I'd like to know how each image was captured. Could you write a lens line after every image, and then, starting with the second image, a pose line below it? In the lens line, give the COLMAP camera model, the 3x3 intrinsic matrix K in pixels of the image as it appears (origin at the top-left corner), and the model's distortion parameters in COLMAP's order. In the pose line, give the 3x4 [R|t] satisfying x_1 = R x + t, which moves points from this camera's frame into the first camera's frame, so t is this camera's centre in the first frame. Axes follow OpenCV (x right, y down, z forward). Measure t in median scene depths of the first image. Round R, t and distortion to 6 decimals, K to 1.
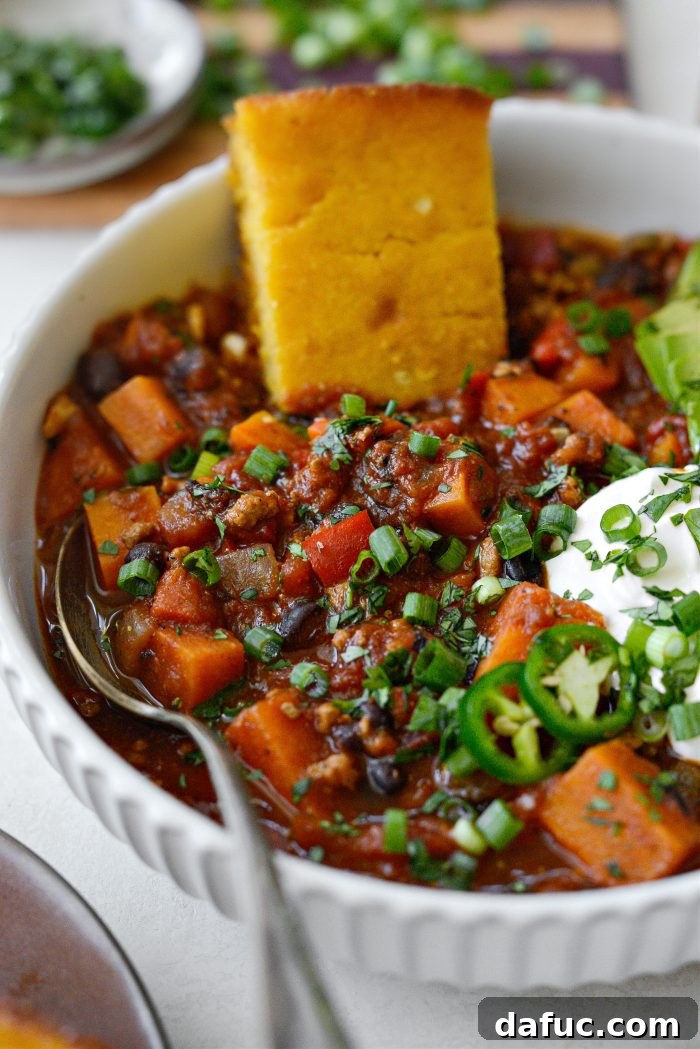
lens RADIAL K [[1641.9, 0, 351.8], [0, 1641.9, 528.2], [0, 0, 1]] dist [-0.120579, 0.000000]
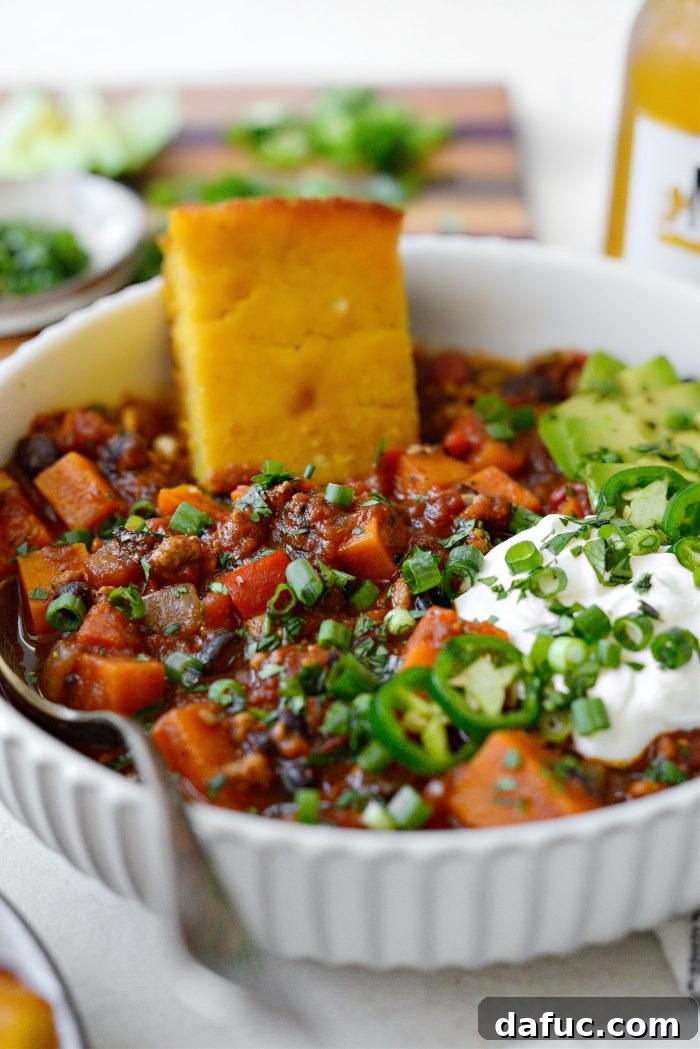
lens RADIAL K [[1641.9, 0, 345.3], [0, 1641.9, 525.7], [0, 0, 1]] dist [-0.120579, 0.000000]
pose [[0.999643, 0.001761, 0.026670, 0.019909], [0.004391, 0.973451, -0.228855, 0.213528], [-0.026365, 0.228890, 0.973095, -0.033253]]
